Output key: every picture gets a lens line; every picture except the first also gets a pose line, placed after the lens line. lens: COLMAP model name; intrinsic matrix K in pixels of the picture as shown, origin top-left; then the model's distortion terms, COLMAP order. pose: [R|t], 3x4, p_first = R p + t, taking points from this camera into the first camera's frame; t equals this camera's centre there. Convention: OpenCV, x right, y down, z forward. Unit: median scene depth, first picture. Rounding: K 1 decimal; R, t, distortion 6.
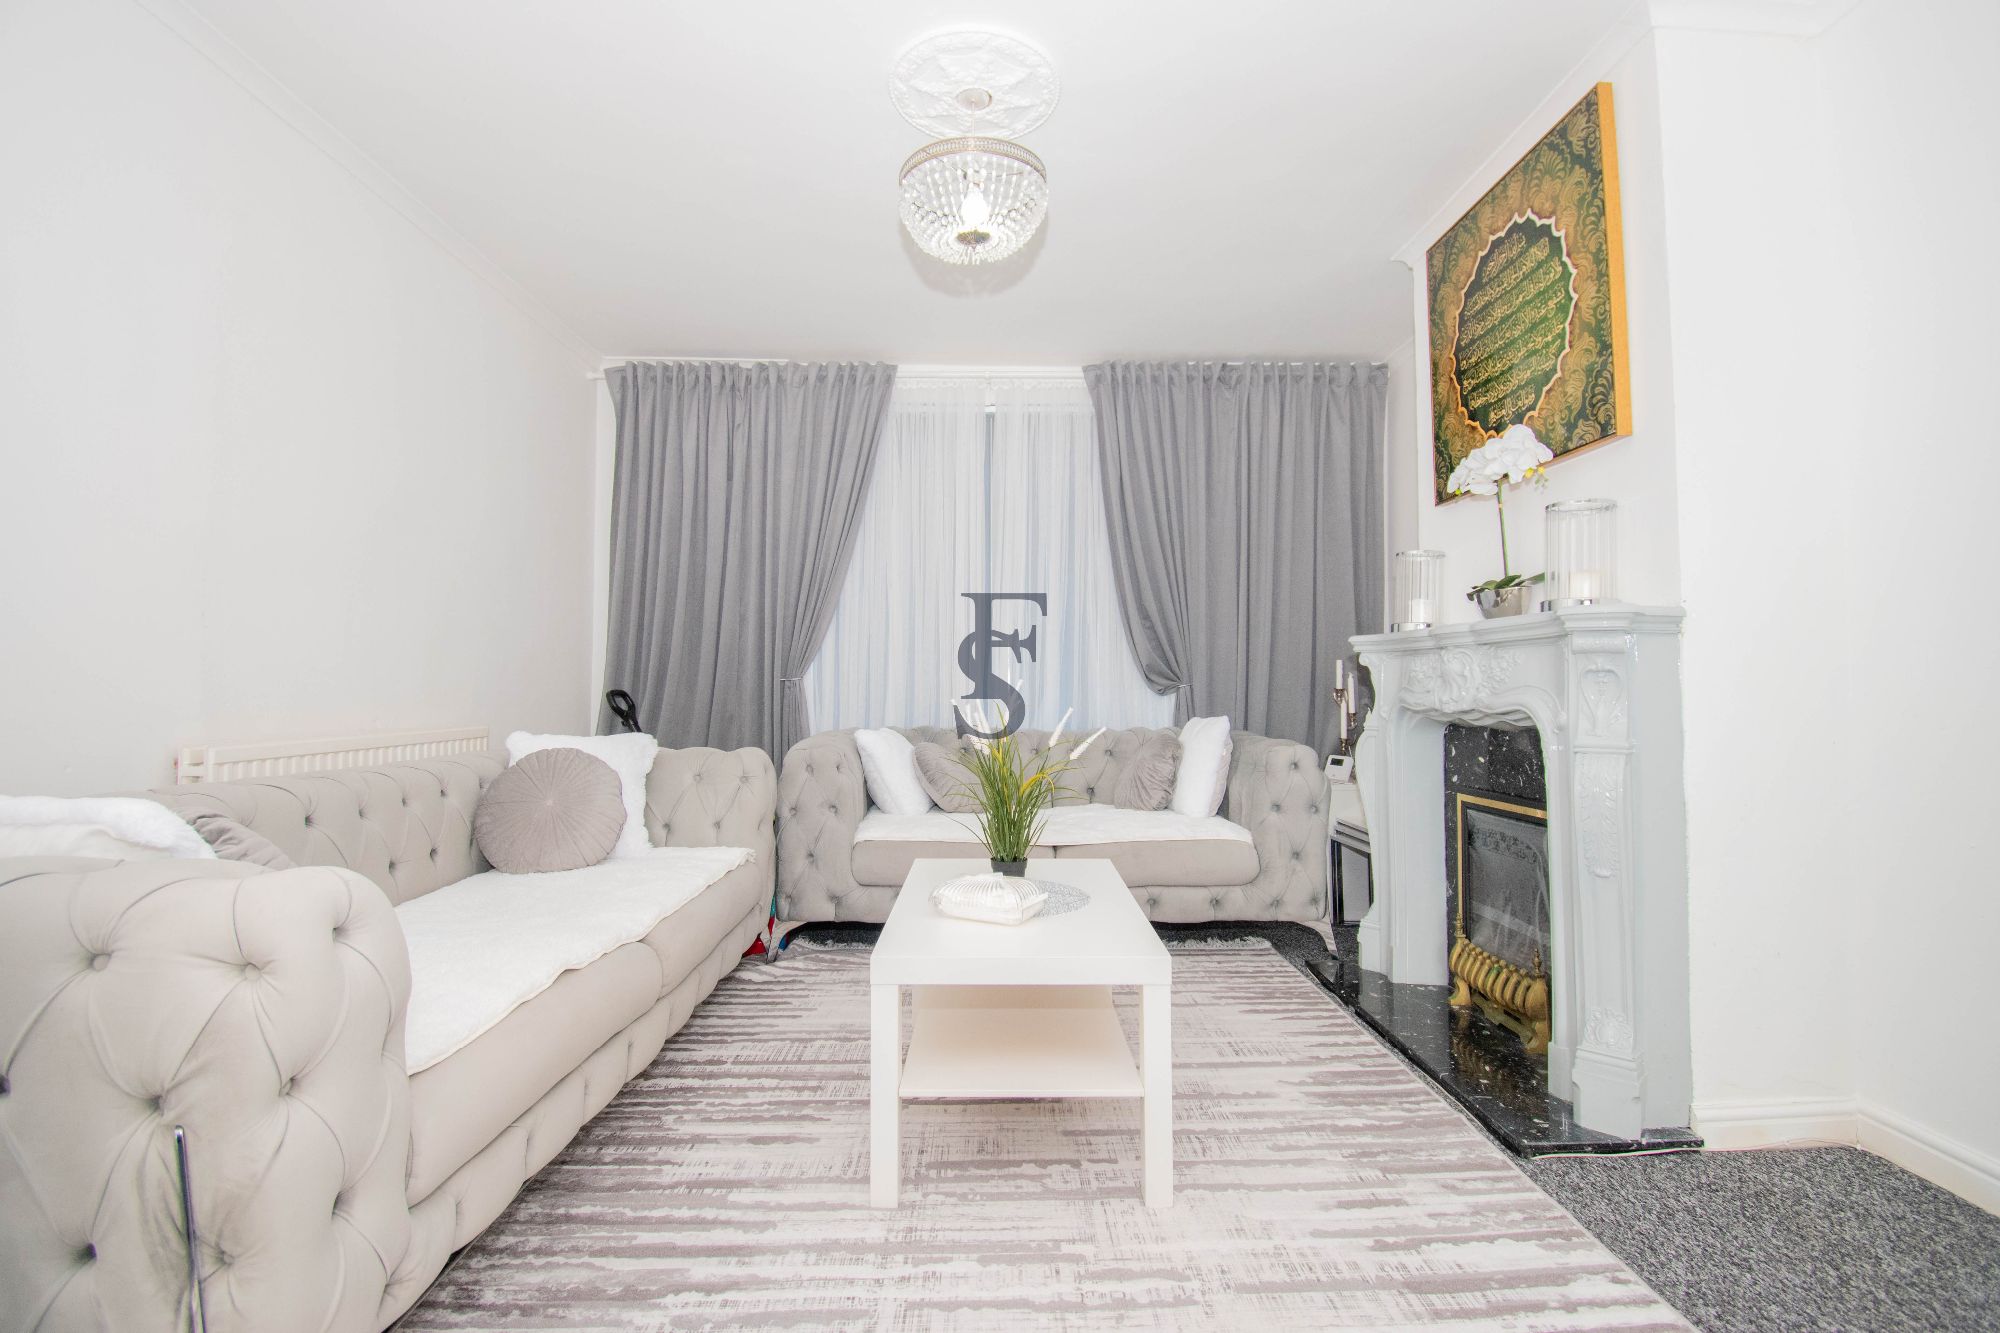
lens RADIAL K [[894.8, 0, 985.6], [0, 894.8, 668.0], [0, 0, 1]] dist [0.017911, -0.028783]
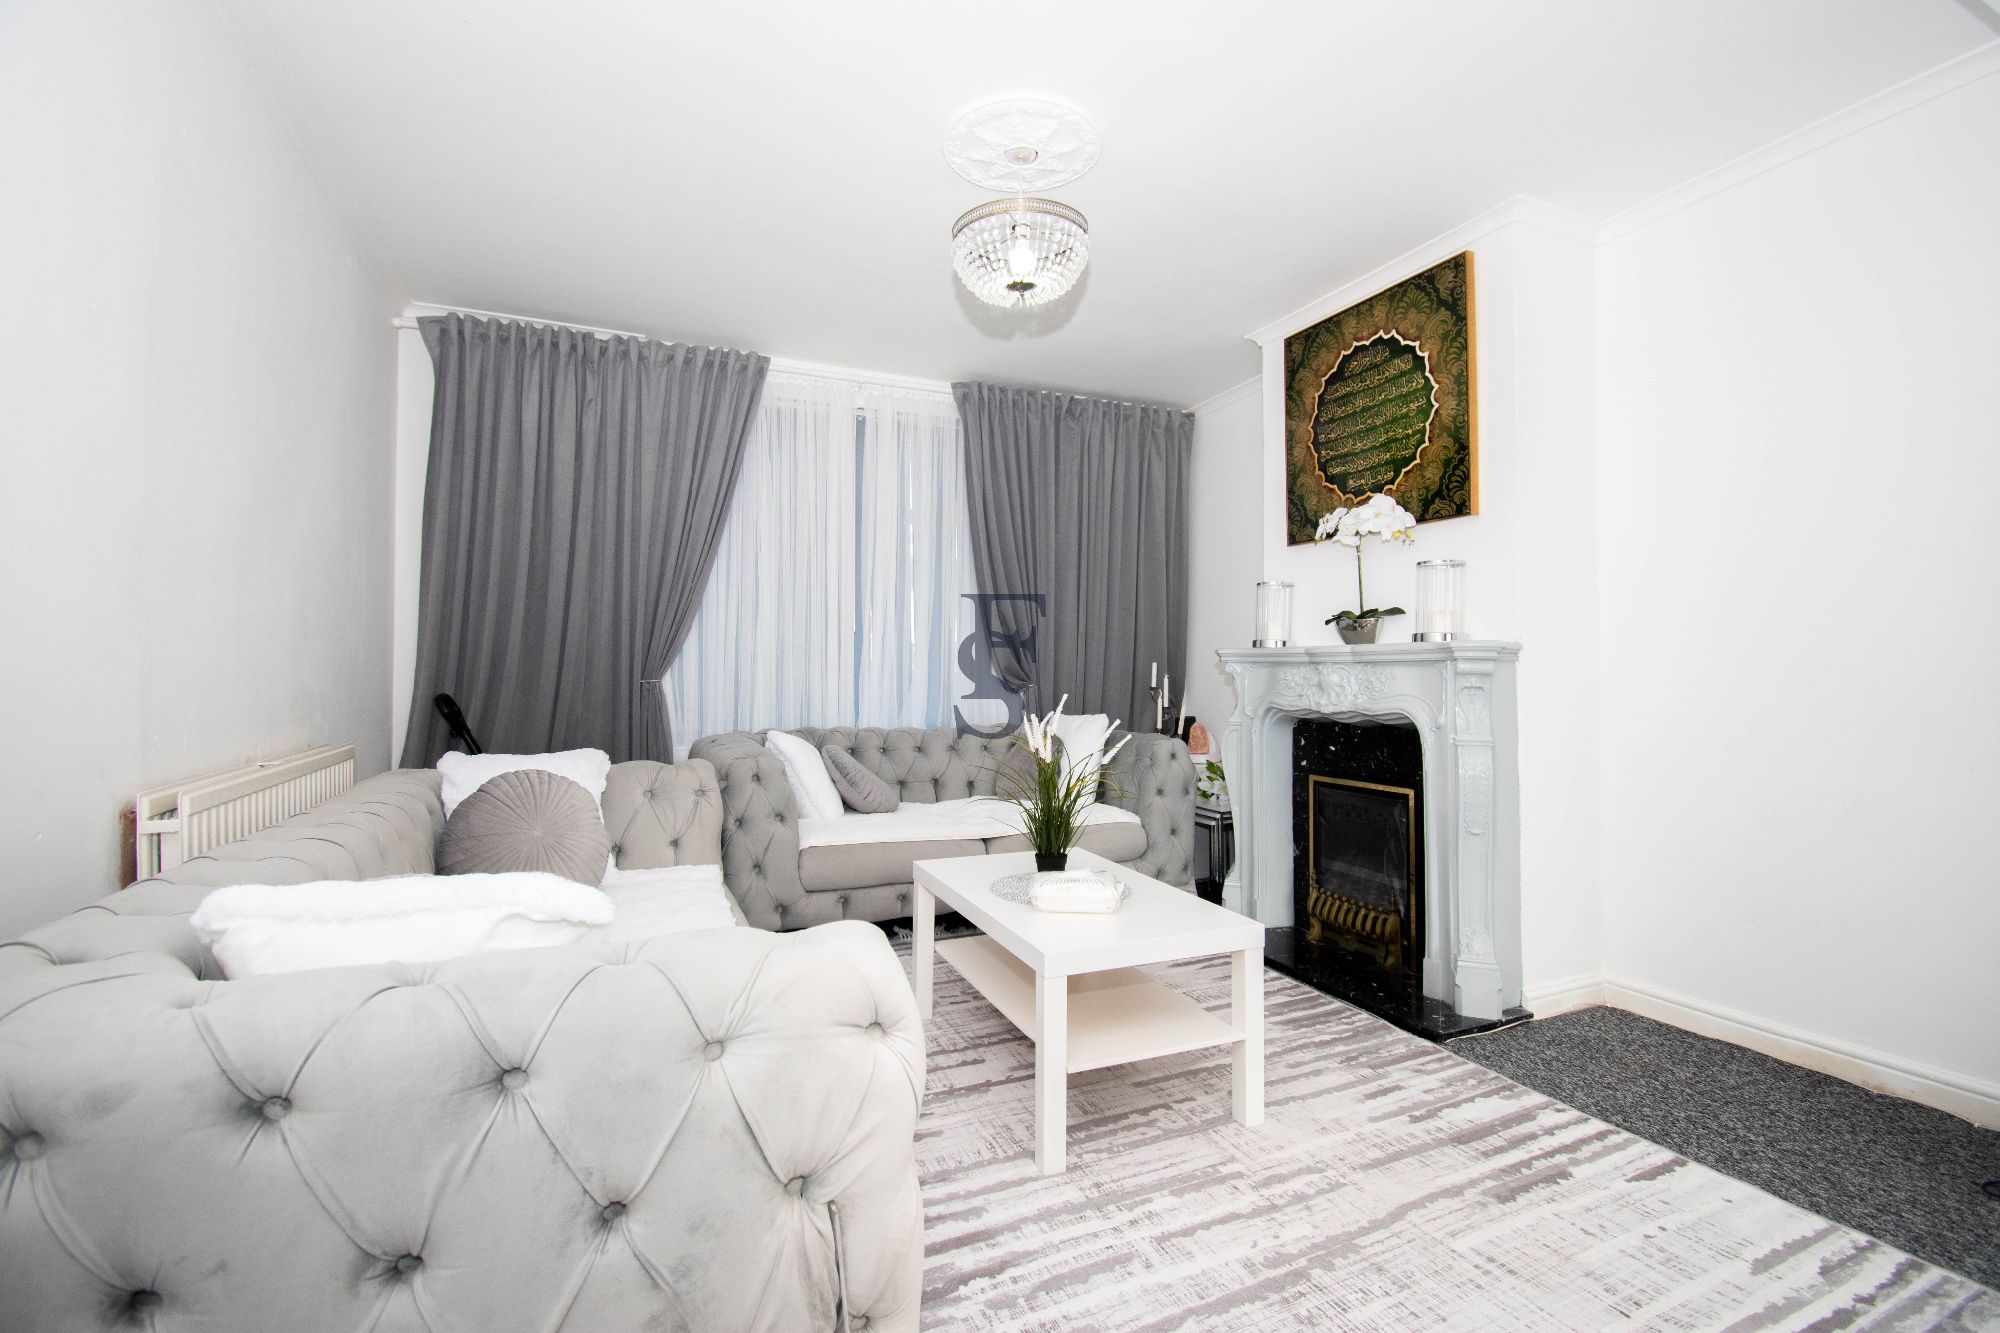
lens RADIAL K [[894.8, 0, 985.6], [0, 894.8, 668.0], [0, 0, 1]] dist [0.017911, -0.028783]
pose [[0.923672, -0.000030, 0.383185, -0.412978], [-0.008158, 0.999772, 0.019744, -0.035793], [-0.383098, -0.021363, 0.923461, 0.005498]]
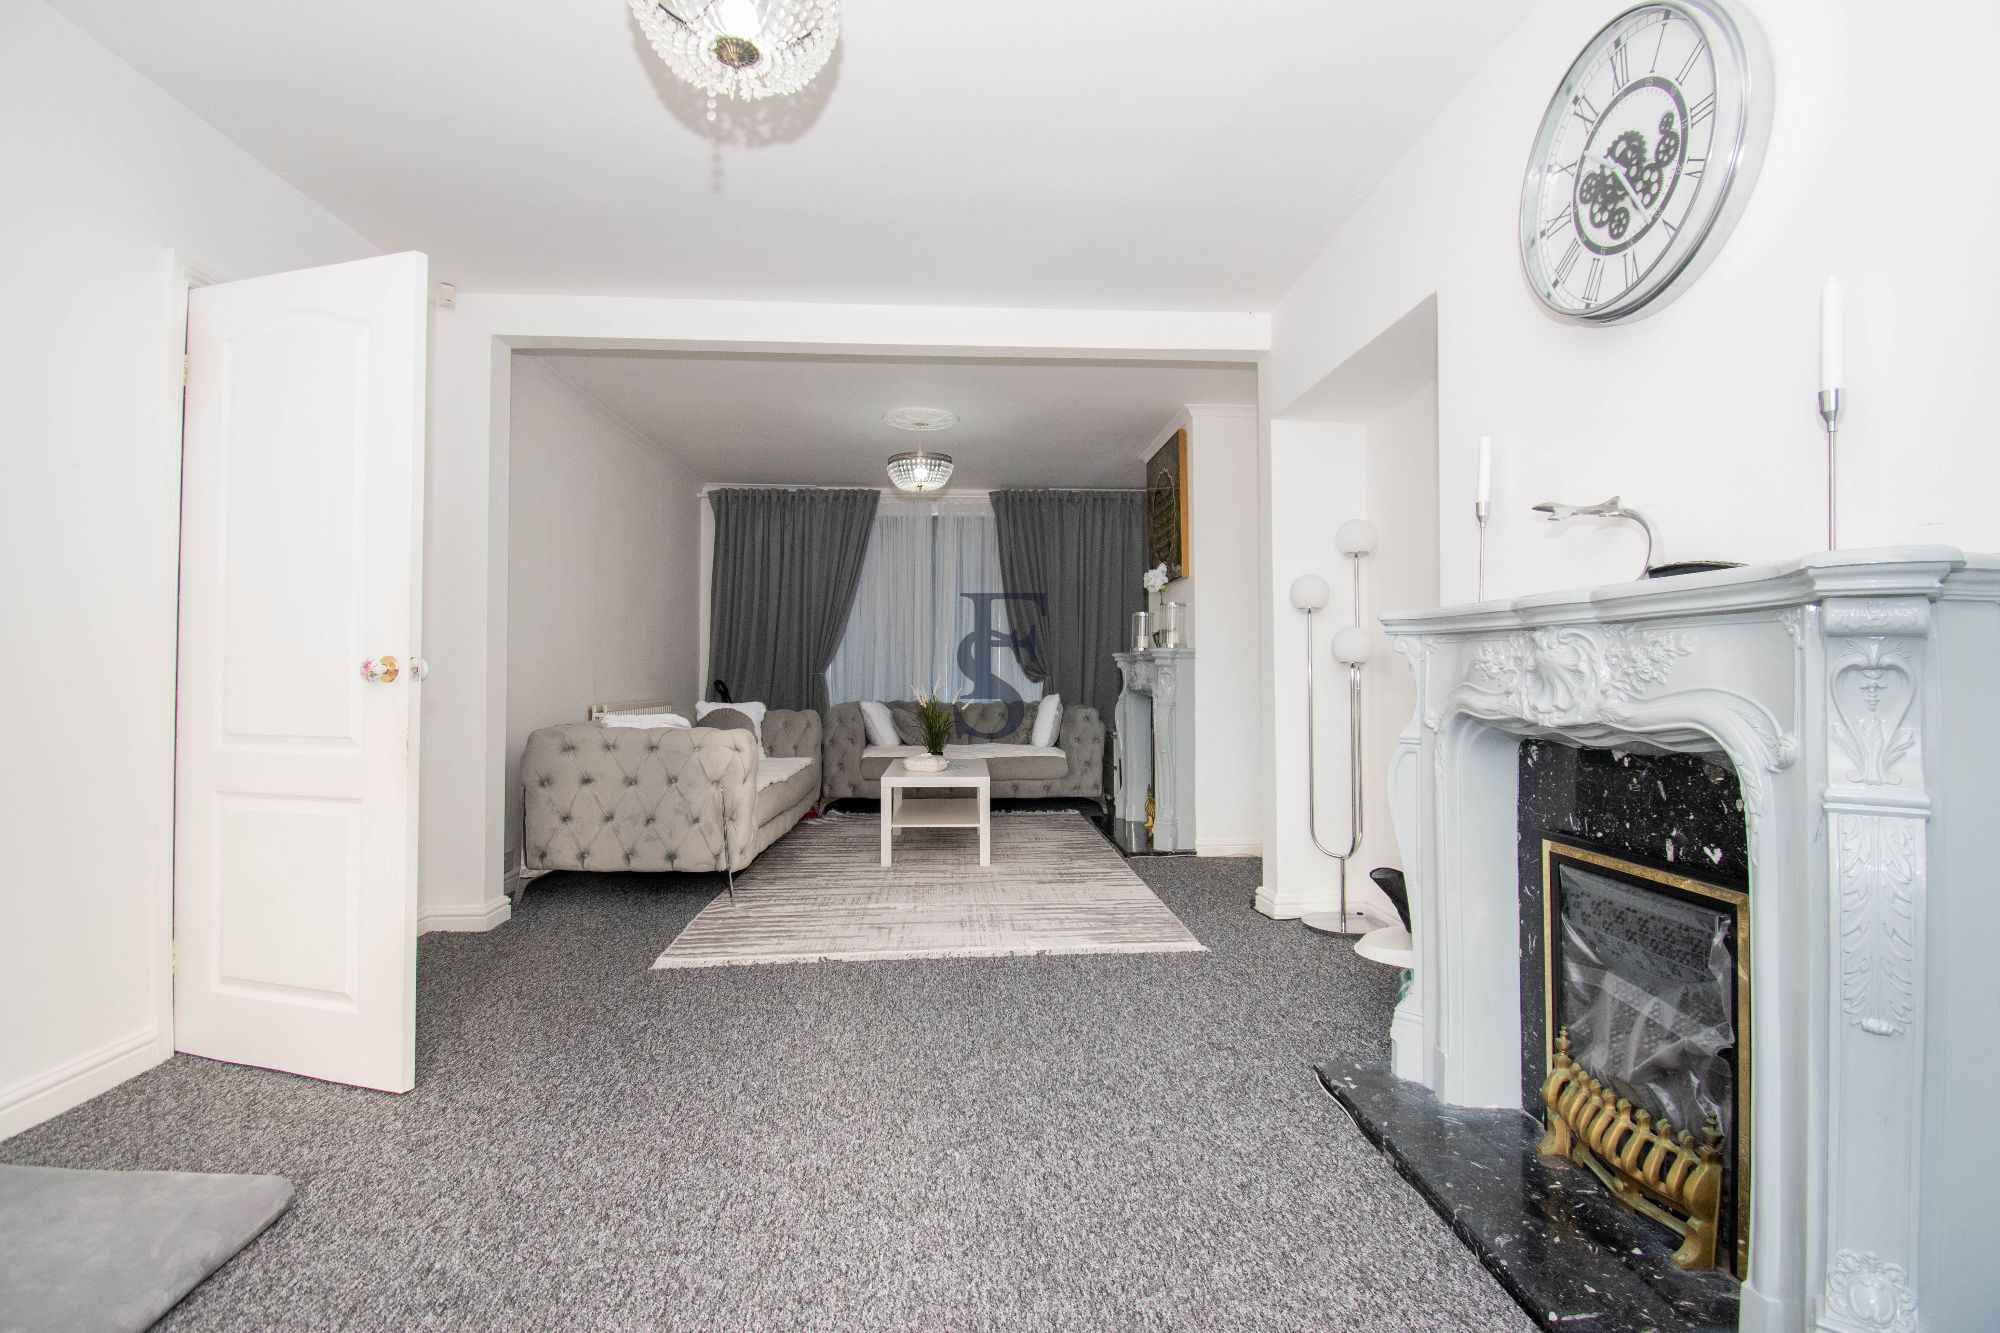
lens RADIAL K [[894.8, 0, 985.6], [0, 894.8, 668.0], [0, 0, 1]] dist [0.017911, -0.028783]
pose [[0.999213, -0.000505, 0.039651, 0.055851], [-0.000230, 0.999828, 0.018526, -0.047461], [-0.039654, -0.018521, 0.999042, -1.181953]]
